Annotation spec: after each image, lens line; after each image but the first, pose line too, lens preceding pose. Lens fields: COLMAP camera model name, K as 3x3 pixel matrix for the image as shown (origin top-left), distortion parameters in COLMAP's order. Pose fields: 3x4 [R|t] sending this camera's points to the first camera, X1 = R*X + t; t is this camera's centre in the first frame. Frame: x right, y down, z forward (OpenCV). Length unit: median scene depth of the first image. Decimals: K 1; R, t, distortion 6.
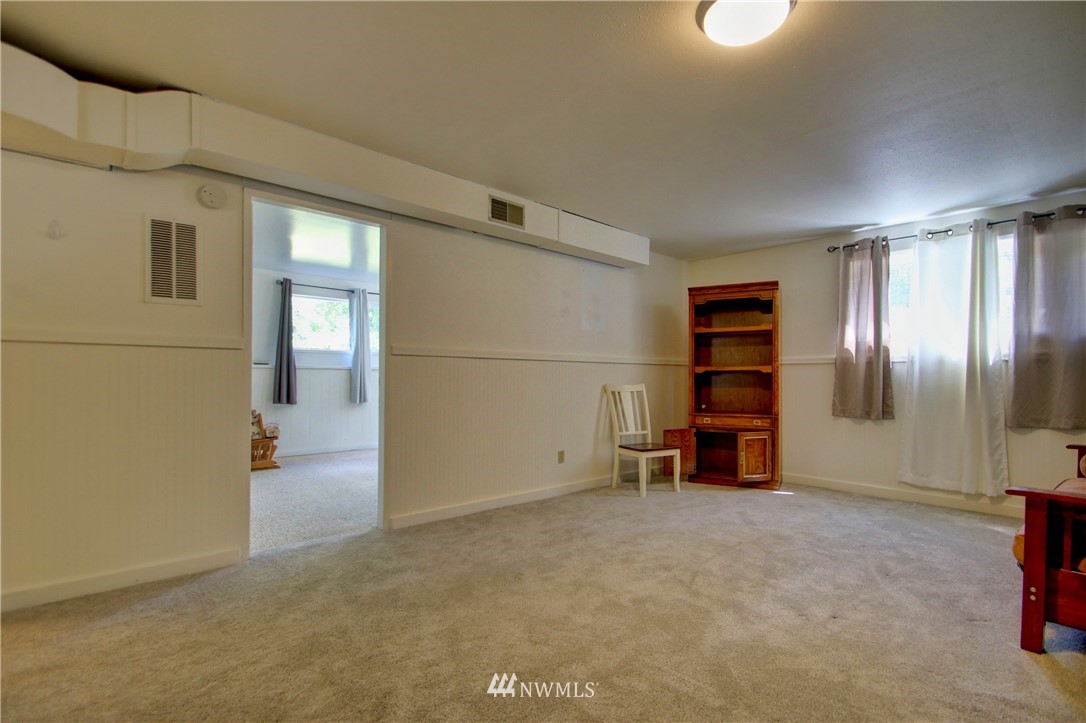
lens RADIAL K [[509.1, 0, 541.3], [0, 509.1, 370.4], [0, 0, 1]] dist [0.023969, -0.001039]
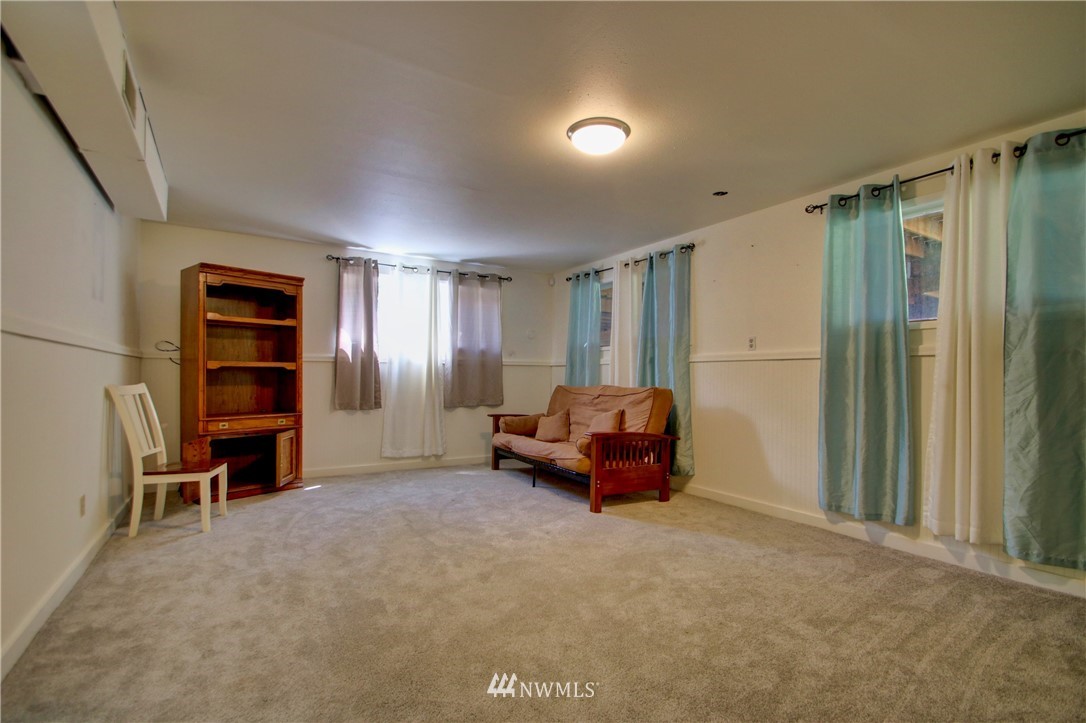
lens RADIAL K [[509.1, 0, 544.7], [0, 509.1, 374.9], [0, 0, 1]] dist [0.023969, -0.001039]
pose [[0.226142, 0.002482, 0.974091, -0.464550], [-0.014183, 0.999899, 0.000745, 0.007791], [-0.973991, -0.013984, 0.226155, 0.360095]]
